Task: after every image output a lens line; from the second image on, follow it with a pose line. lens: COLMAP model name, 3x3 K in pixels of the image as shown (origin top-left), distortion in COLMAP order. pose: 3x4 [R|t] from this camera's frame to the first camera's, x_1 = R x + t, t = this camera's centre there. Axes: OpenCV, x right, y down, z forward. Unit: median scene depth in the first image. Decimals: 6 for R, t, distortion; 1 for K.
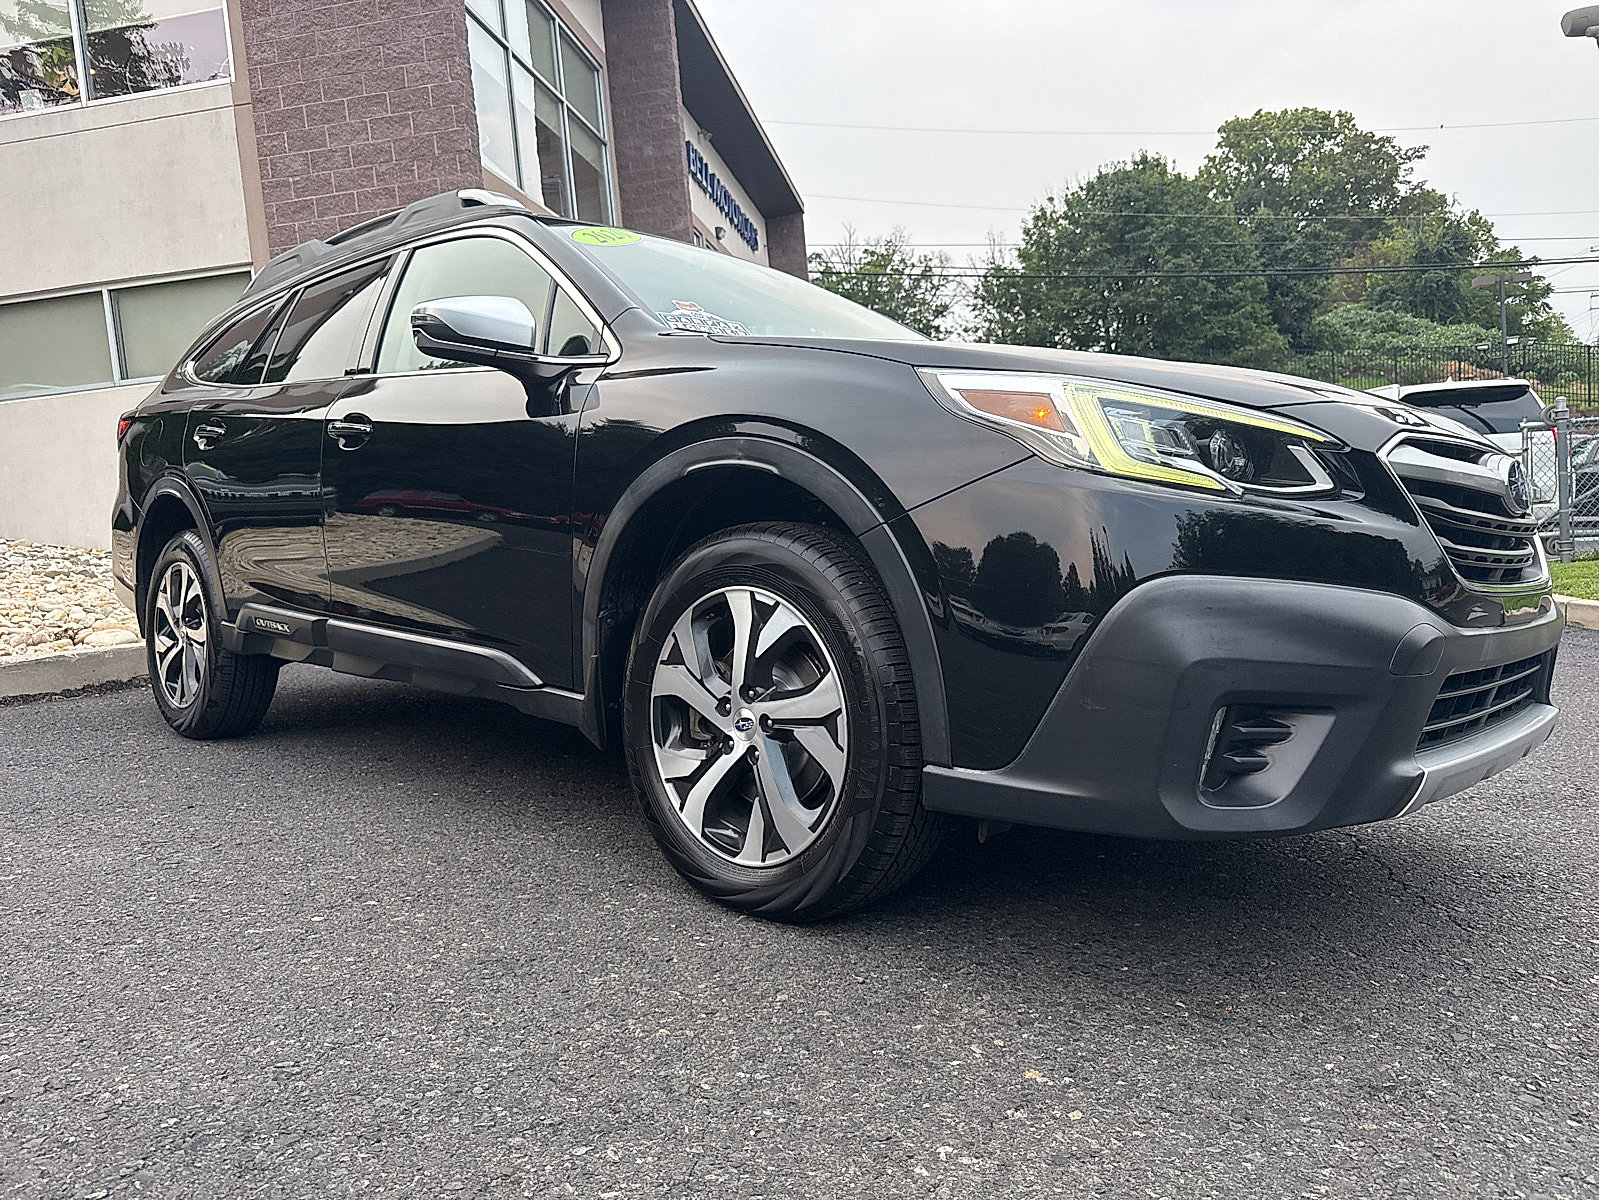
lens RADIAL K [[1136.7, 0, 804.8], [0, 1136.7, 594.8], [0, 0, 1]] dist [0.030150, -0.038277]
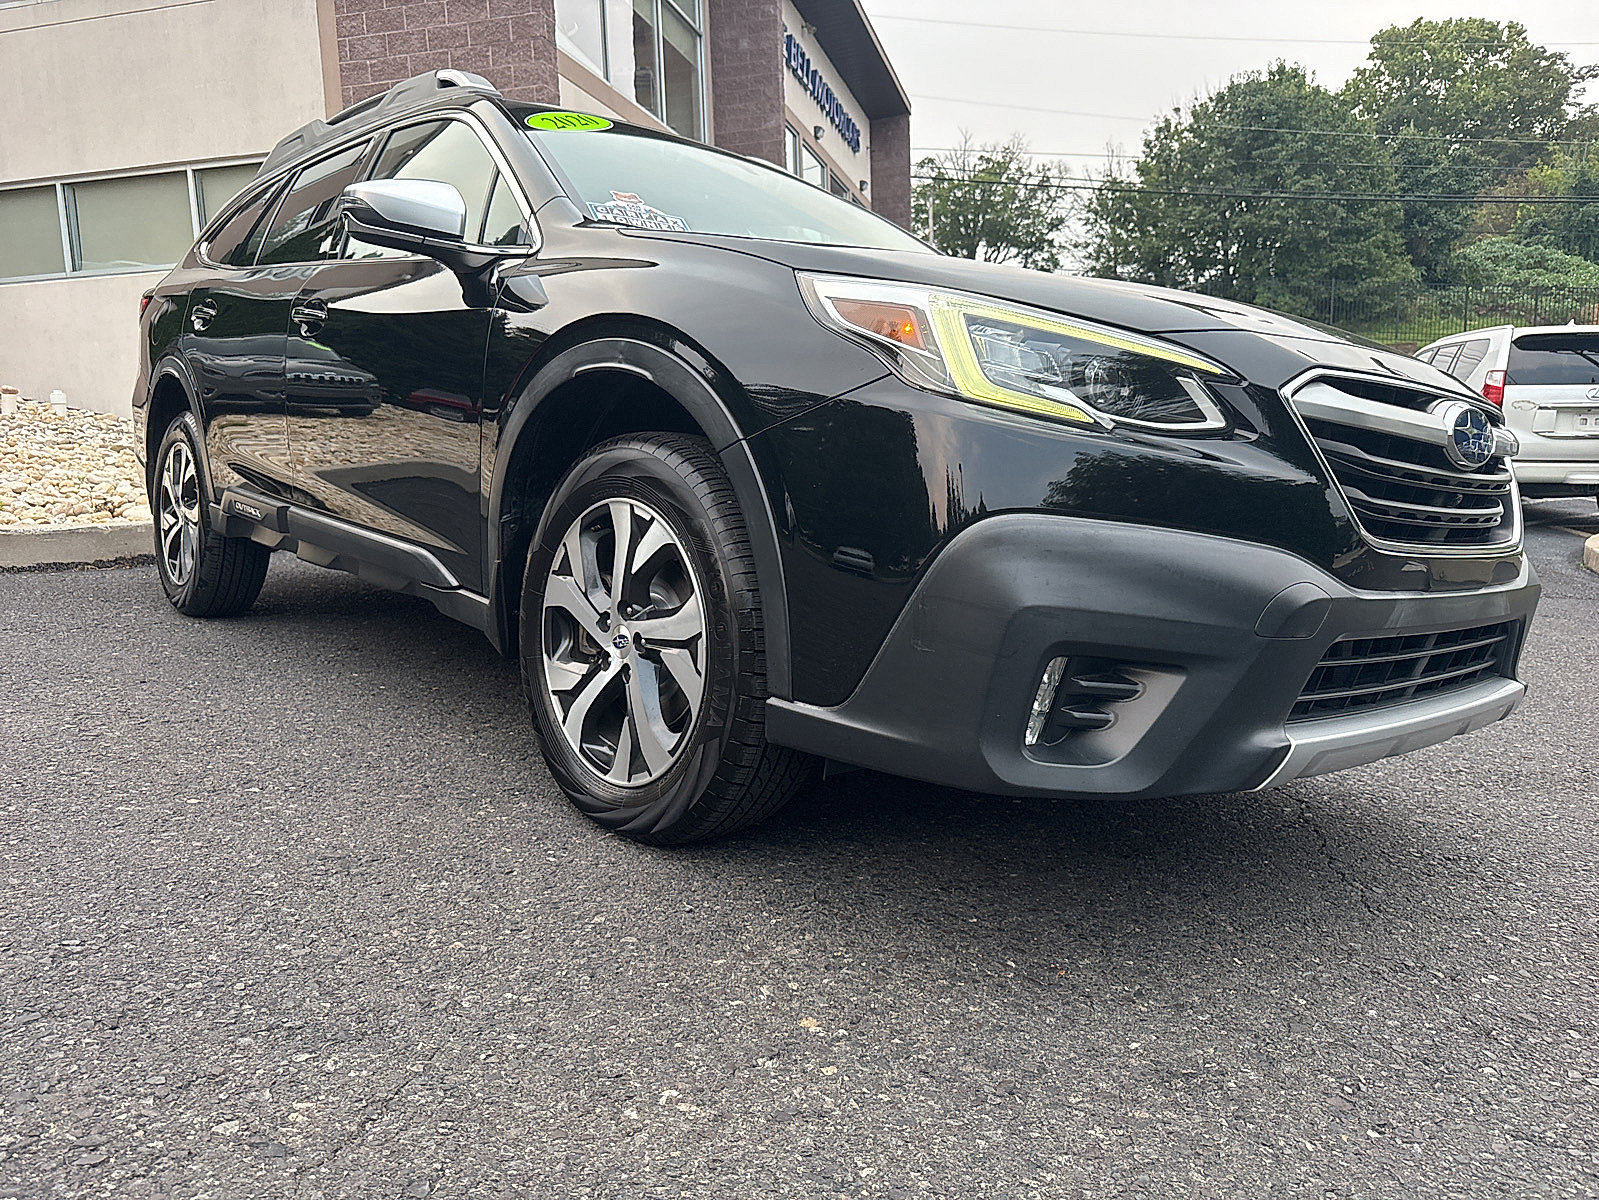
lens RADIAL K [[1142.9, 0, 799.5], [0, 1142.9, 600.0], [0, 0, 1]] dist [0.007667, -0.006890]
pose [[0.994545, 0.067226, -0.079752, 0.131832], [-0.060796, 0.994901, 0.080476, -0.006391], [0.084756, -0.075189, 0.993561, 0.037679]]
